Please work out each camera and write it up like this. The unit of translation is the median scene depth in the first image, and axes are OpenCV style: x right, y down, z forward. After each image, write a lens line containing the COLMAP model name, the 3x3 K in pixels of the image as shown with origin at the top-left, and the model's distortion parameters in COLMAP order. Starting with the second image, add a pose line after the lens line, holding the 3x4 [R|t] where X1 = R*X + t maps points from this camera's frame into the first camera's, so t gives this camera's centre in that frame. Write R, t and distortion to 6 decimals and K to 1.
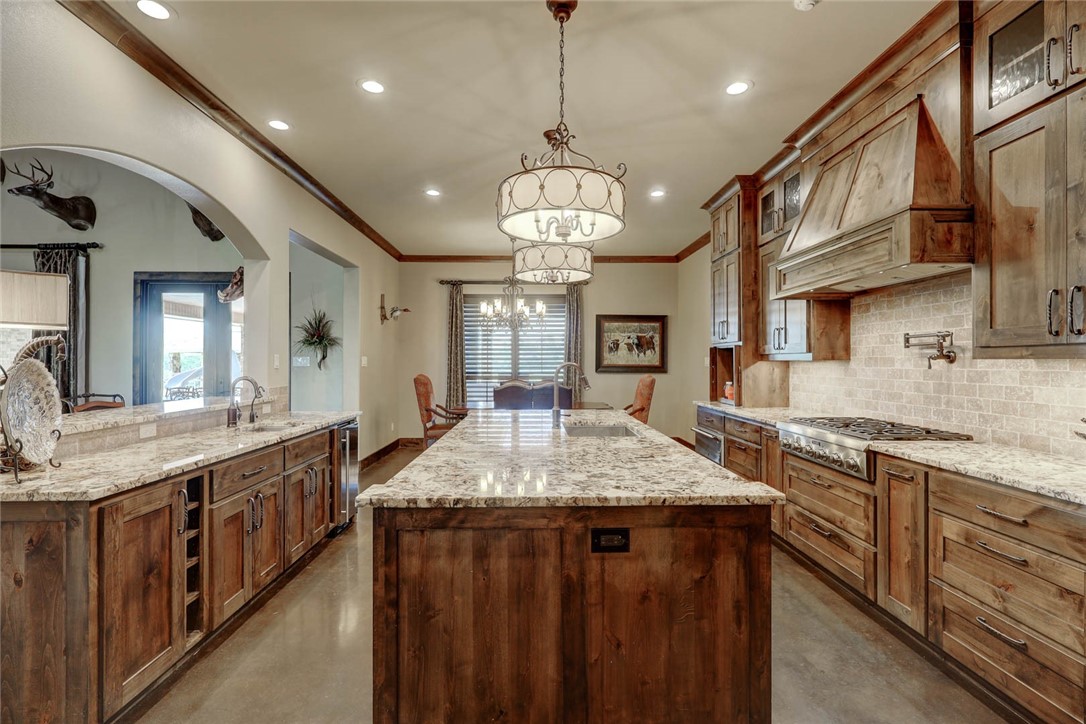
lens RADIAL K [[504.0, 0, 543.0], [0, 504.0, 362.0], [0, 0, 1]] dist [0.000811, 0.000186]
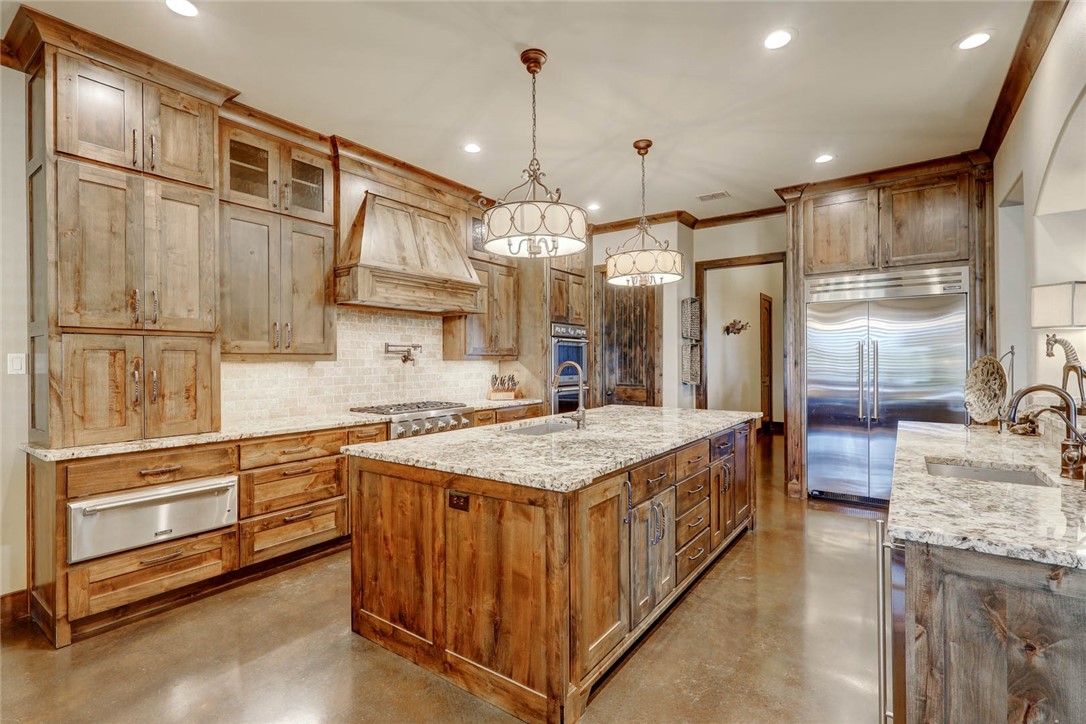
lens RADIAL K [[504.0, 0, 543.0], [0, 504.0, 362.0], [0, 0, 1]] dist [0.000811, 0.000186]
pose [[-0.796183, 0.003058, 0.605049, -0.460910], [0.006378, 0.999974, 0.003338, -0.002626], [-0.605023, 0.006516, -0.796181, 1.653402]]
